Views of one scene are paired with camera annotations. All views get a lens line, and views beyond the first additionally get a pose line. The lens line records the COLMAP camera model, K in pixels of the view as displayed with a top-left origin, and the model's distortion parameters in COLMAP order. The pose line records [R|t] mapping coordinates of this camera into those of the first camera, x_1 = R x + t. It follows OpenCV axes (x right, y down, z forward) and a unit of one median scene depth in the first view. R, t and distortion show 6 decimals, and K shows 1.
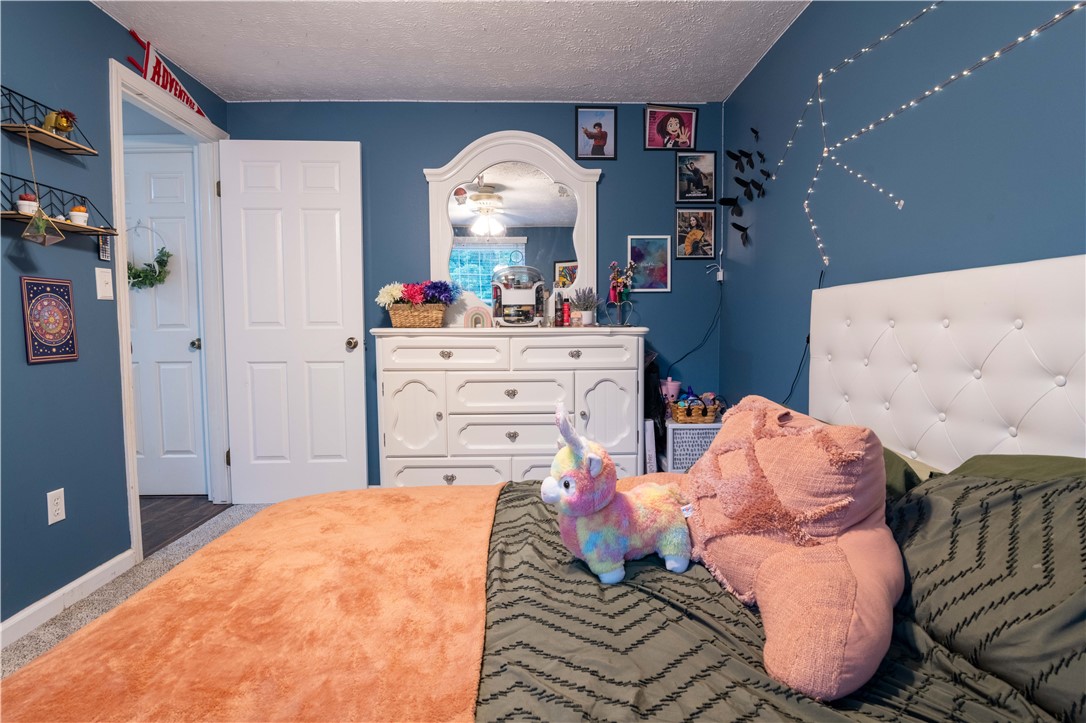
lens RADIAL K [[548.2, 0, 543.0], [0, 548.2, 361.5], [0, 0, 1]] dist [-0.020323, -0.000133]
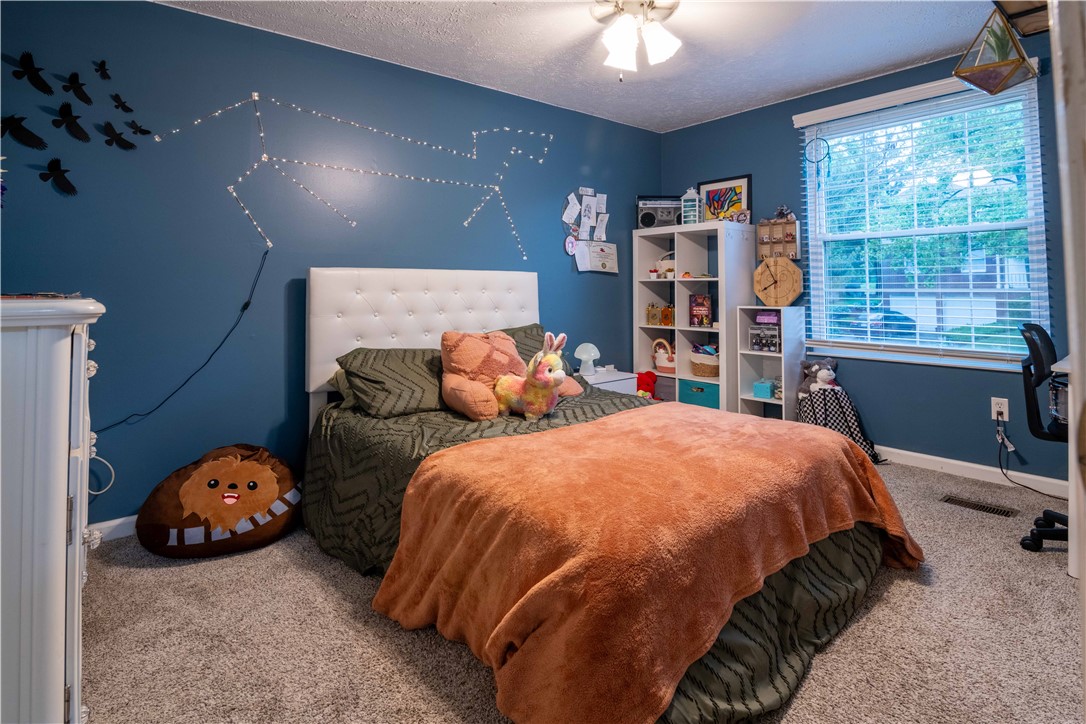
lens RADIAL K [[548.2, 0, 543.0], [0, 548.2, 362.0], [0, 0, 1]] dist [-0.020323, -0.000133]
pose [[-0.613783, -0.098722, 0.783278, -0.904253], [0.057718, 0.983884, 0.169234, -0.091420], [-0.787362, 0.149082, -0.598193, 1.296967]]
